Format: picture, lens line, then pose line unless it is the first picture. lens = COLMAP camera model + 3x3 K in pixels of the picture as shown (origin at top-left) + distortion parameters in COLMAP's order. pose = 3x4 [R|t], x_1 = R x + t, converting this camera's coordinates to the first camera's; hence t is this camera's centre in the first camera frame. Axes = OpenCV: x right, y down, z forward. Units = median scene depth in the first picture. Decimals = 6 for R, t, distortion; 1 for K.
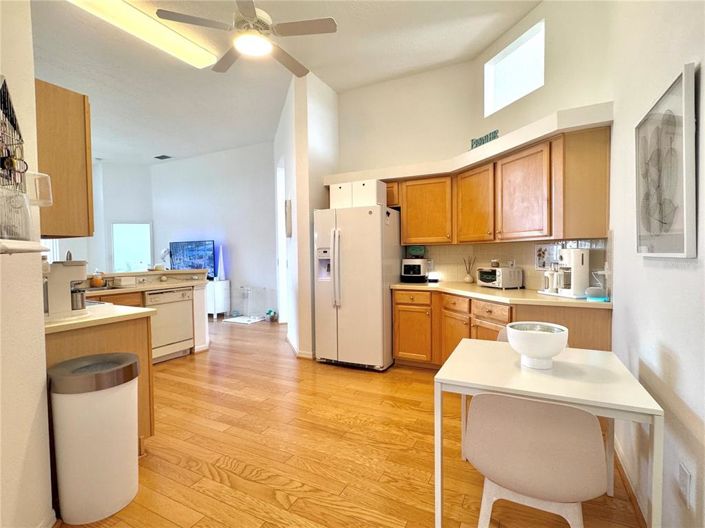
lens RADIAL K [[346.4, 0, 352.1], [0, 346.4, 264.2], [0, 0, 1]] dist [-0.000234, -0.000089]
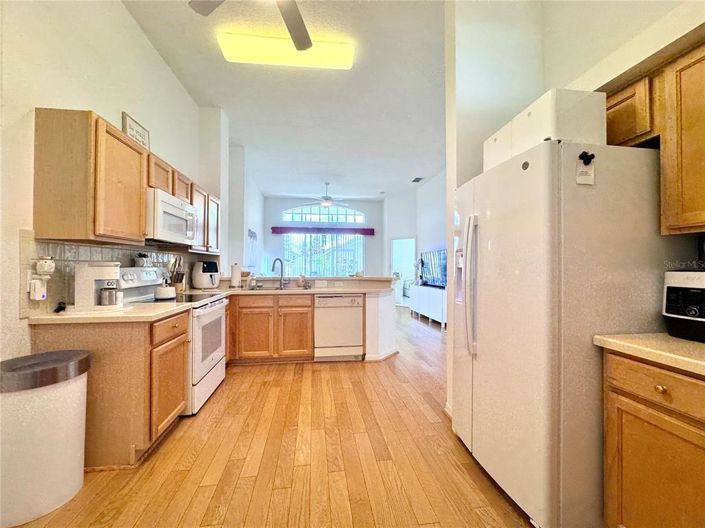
lens RADIAL K [[281.5, 0, 352.0], [0, 281.5, 263.4], [0, 0, 1]] dist [-0.004489, -0.000028]
pose [[0.573691, 0.002876, -0.819067, 0.199731], [-0.031093, 0.999349, -0.018270, -0.007093], [0.818481, 0.035949, 0.573408, 0.544794]]
